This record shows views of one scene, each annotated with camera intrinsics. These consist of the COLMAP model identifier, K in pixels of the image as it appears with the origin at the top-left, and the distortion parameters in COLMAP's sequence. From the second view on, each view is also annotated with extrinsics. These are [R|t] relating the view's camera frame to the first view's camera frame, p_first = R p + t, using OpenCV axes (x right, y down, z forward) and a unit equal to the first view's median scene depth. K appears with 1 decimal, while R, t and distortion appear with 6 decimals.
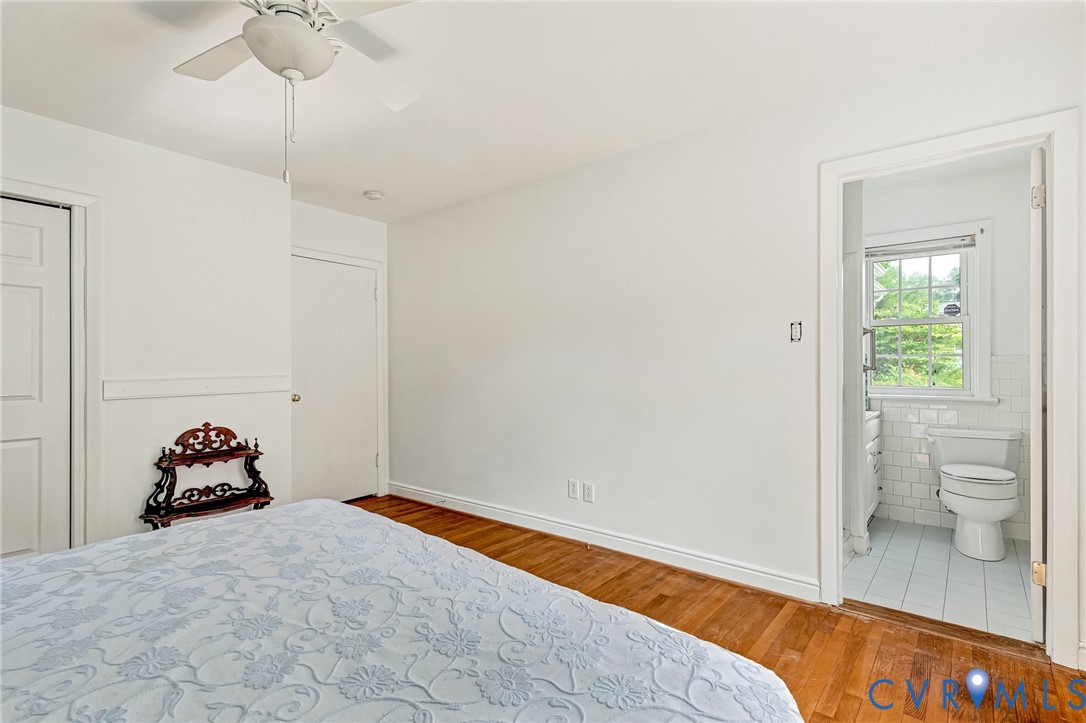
lens RADIAL K [[517.9, 0, 547.4], [0, 517.9, 366.7], [0, 0, 1]] dist [0.008182, 0.000327]
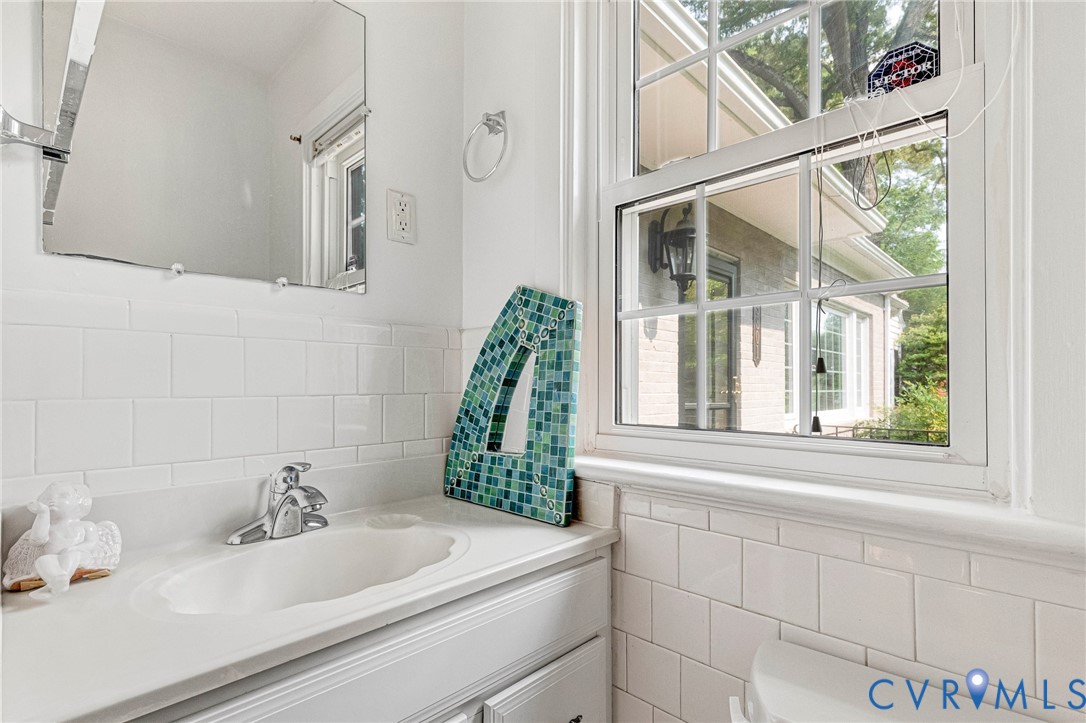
lens RADIAL K [[517.9, 0, 546.9], [0, 517.9, 383.2], [0, 0, 1]] dist [0.008182, 0.000327]
pose [[0.996511, 0.005245, -0.083298, 0.634653], [-0.006029, 0.999940, -0.009164, 0.018007], [0.083245, 0.009635, 0.996483, 0.758381]]
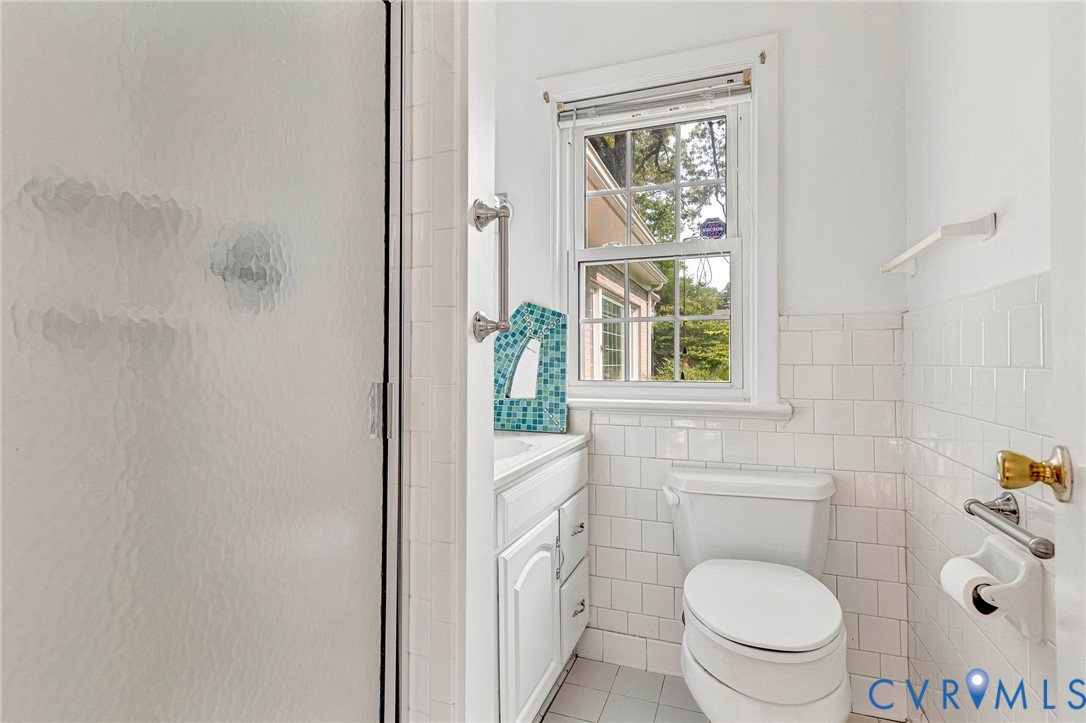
lens RADIAL K [[517.9, 0, 549.2], [0, 517.9, 359.0], [0, 0, 1]] dist [0.008182, 0.000327]
pose [[0.946453, 0.006356, 0.322778, 0.454510], [-0.002645, 0.999925, -0.011933, 0.022370], [-0.322830, 0.010440, 0.946399, 0.563121]]
